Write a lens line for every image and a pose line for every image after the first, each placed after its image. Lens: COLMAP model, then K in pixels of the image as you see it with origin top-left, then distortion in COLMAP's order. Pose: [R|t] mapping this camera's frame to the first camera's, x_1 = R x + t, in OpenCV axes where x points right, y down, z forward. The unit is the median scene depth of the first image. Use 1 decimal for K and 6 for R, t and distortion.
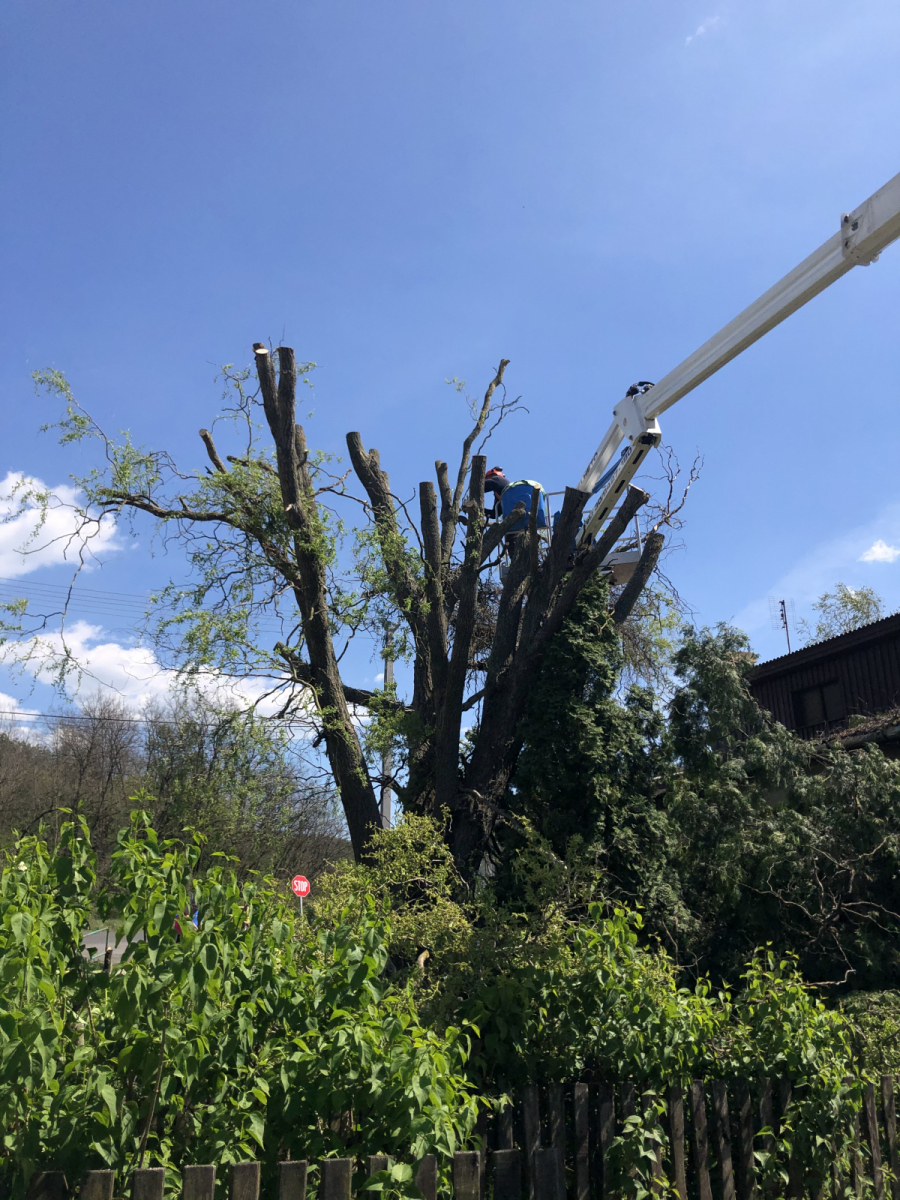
lens RADIAL K [[985.0, 0, 436.2], [0, 985.0, 605.1], [0, 0, 1]] dist [0.130955, -0.180087]
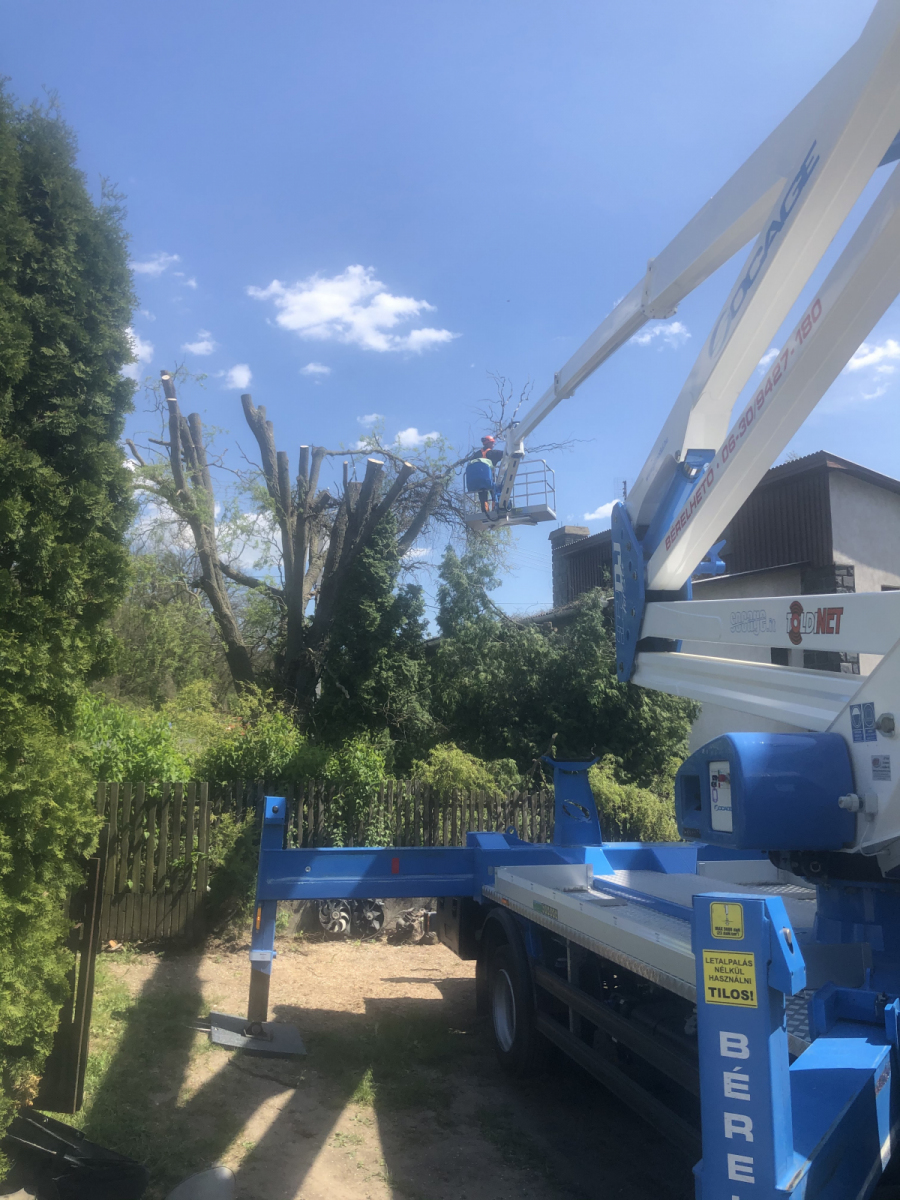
lens RADIAL K [[985.0, 0, 436.2], [0, 985.0, 605.1], [0, 0, 1]] dist [0.130955, -0.180087]
pose [[0.999857, 0.010102, 0.013576, 0.236681], [-0.012439, 0.982689, 0.184846, -0.197465], [-0.011473, -0.184988, 0.982674, -0.632707]]
